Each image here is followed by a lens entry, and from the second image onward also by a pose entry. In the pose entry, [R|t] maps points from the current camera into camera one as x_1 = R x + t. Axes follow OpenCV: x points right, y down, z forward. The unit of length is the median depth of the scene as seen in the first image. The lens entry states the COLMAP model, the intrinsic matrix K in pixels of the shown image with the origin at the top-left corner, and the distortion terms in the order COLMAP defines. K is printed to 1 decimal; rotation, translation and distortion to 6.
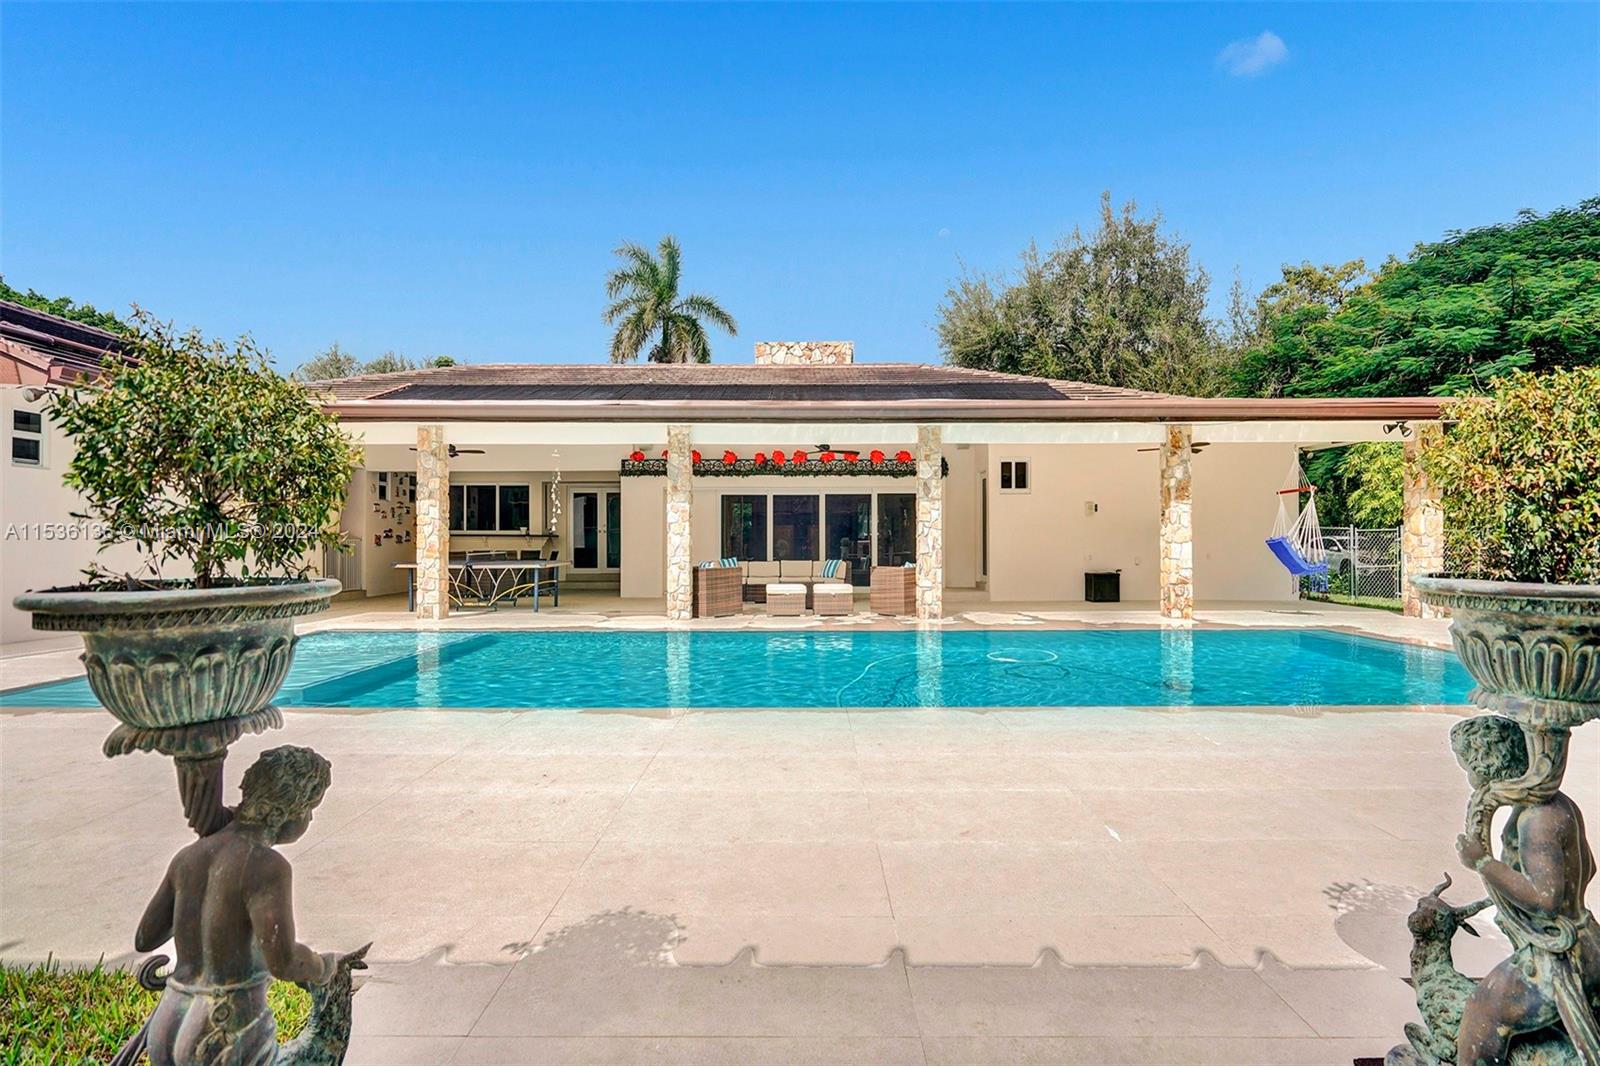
lens RADIAL K [[723.3, 0, 810.5], [0, 723.3, 538.5], [0, 0, 1]] dist [0.005496, -0.000614]
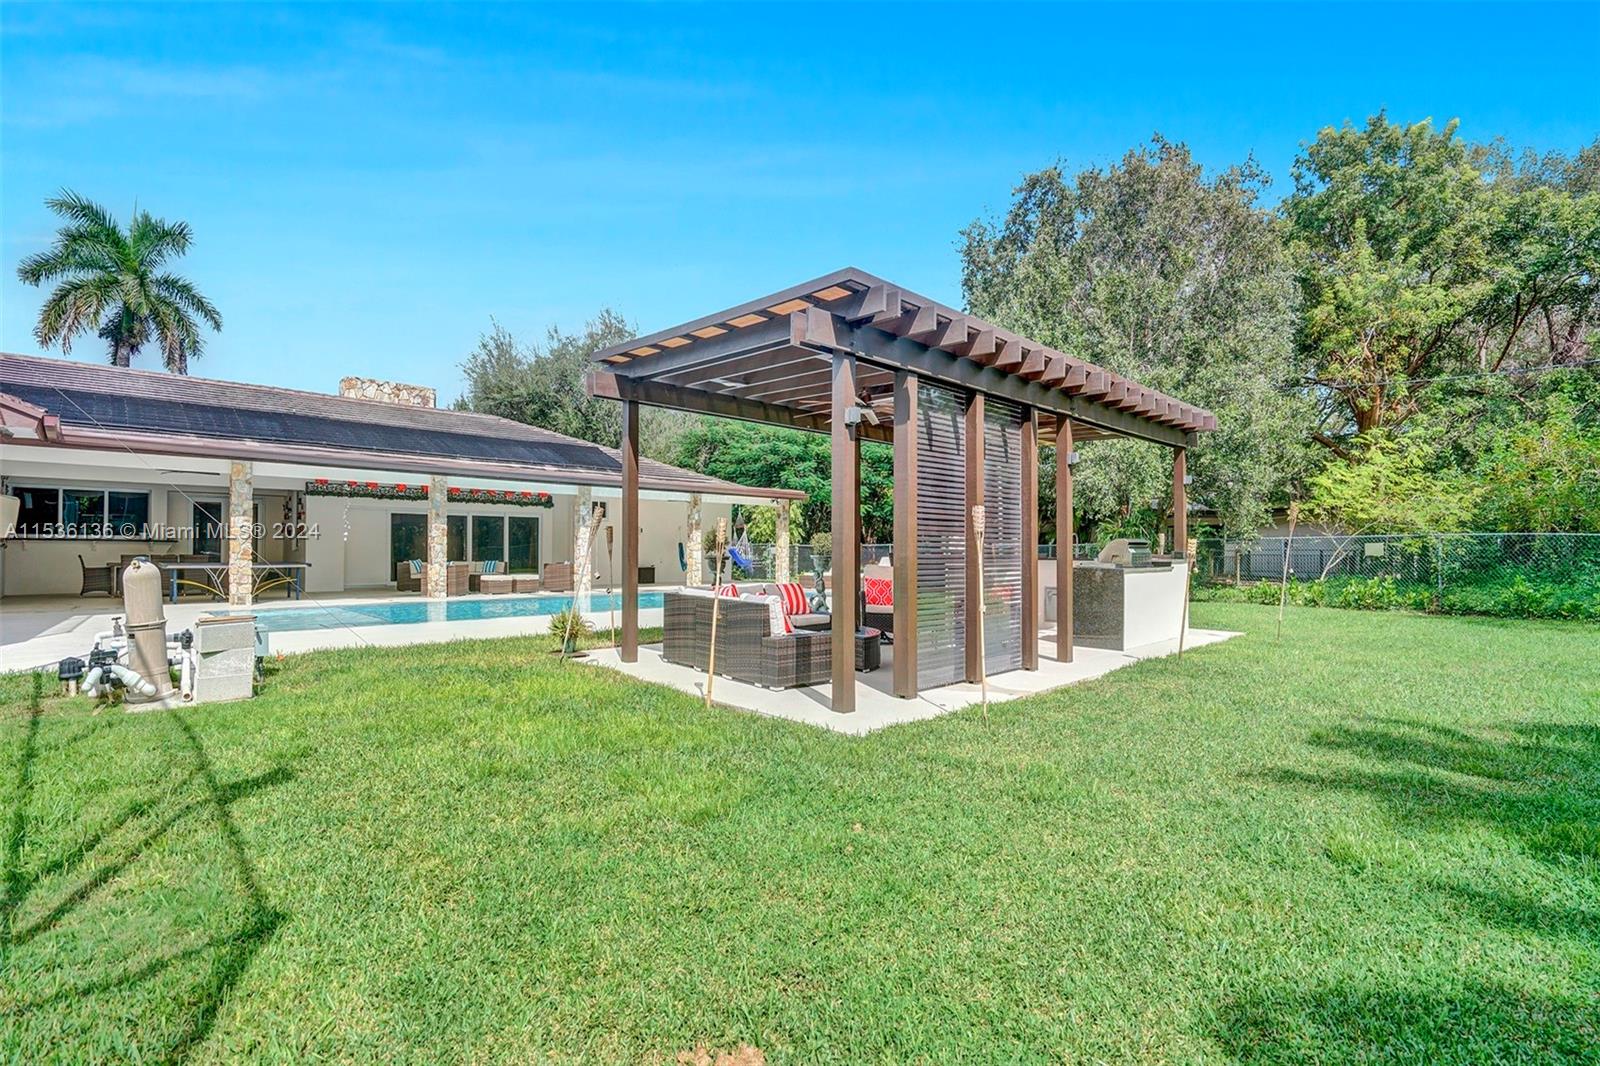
lens RADIAL K [[723.3, 0, 797.8], [0, 723.3, 525.0], [0, 0, 1]] dist [0.005496, -0.000614]
pose [[0.722709, 0.028328, 0.690571, -0.512017], [-0.010161, 0.999487, -0.030366, -0.005197], [-0.691077, 0.014929, 0.722627, -0.499474]]
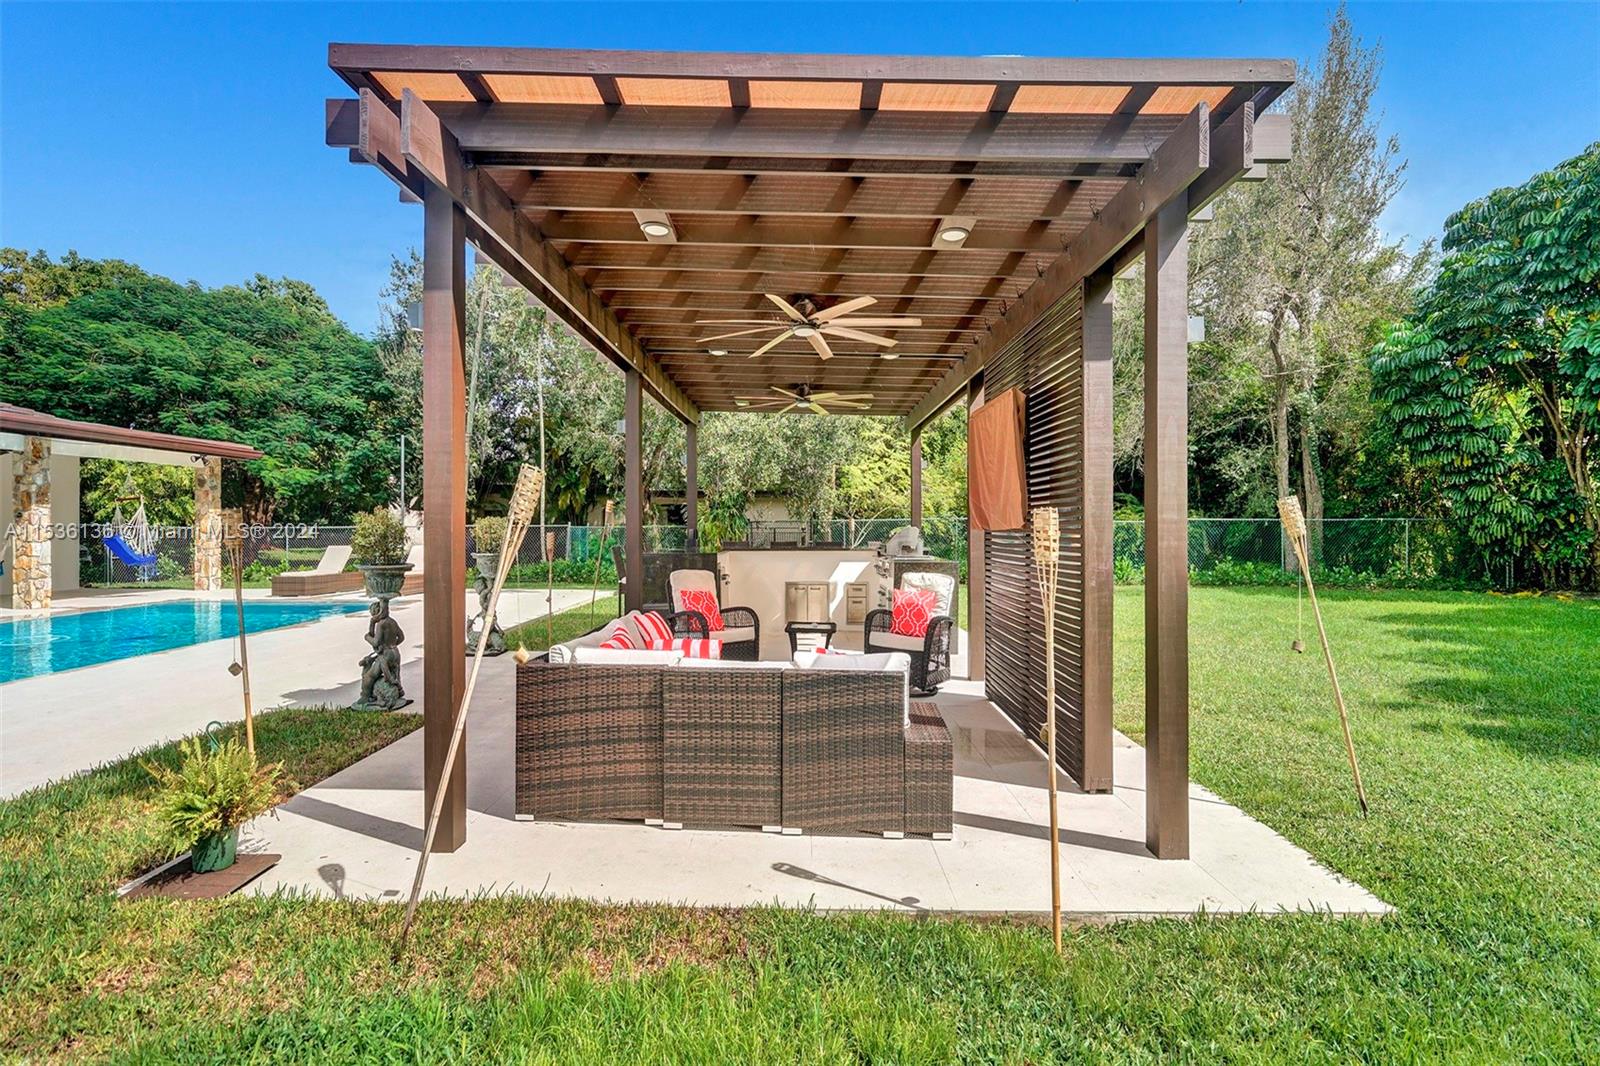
lens RADIAL K [[723.3, 0, 802.5], [0, 723.3, 532.0], [0, 0, 1]] dist [0.005496, -0.000614]
pose [[0.001165, -0.007048, 0.999974, -0.441029], [-0.002327, 0.999972, 0.007051, -0.014414], [-0.999997, -0.002336, 0.001148, -0.135501]]
